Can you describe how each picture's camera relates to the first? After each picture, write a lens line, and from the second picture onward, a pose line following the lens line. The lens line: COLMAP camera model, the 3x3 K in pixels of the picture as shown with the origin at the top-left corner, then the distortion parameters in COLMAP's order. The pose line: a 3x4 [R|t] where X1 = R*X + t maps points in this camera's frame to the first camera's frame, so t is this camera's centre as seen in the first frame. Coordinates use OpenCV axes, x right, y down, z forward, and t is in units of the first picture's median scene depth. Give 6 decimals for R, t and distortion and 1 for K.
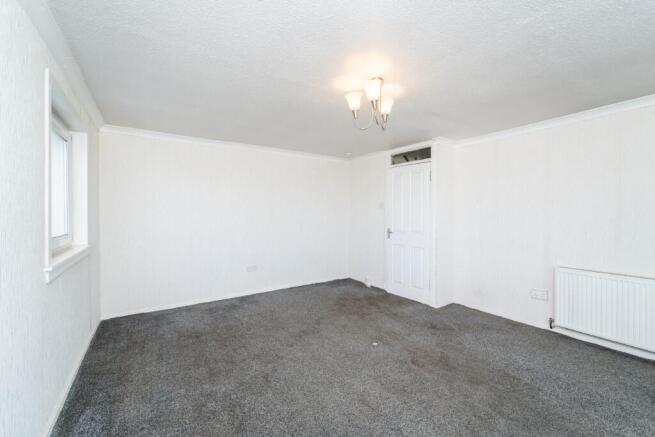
lens RADIAL K [[268.2, 0, 328.1], [0, 268.2, 214.2], [0, 0, 1]] dist [-0.000442, -0.000141]
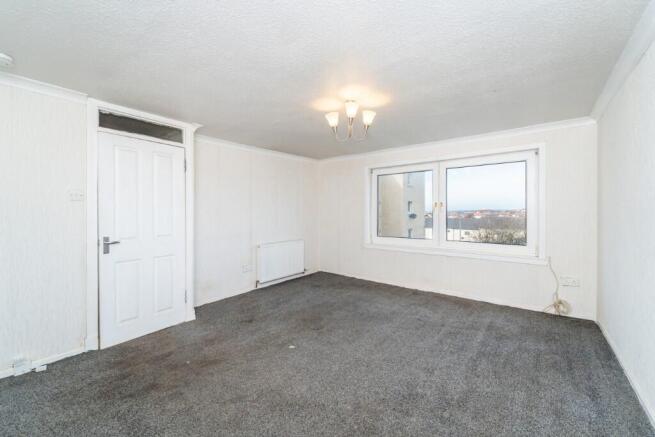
lens RADIAL K [[268.2, 0, 328.1], [0, 268.2, 214.2], [0, 0, 1]] dist [-0.000442, -0.000141]
pose [[-0.310736, -0.010279, 0.950441, -0.674732], [0.013157, 0.999799, 0.015114, 0.002101], [-0.950405, 0.017201, -0.310538, 1.035489]]
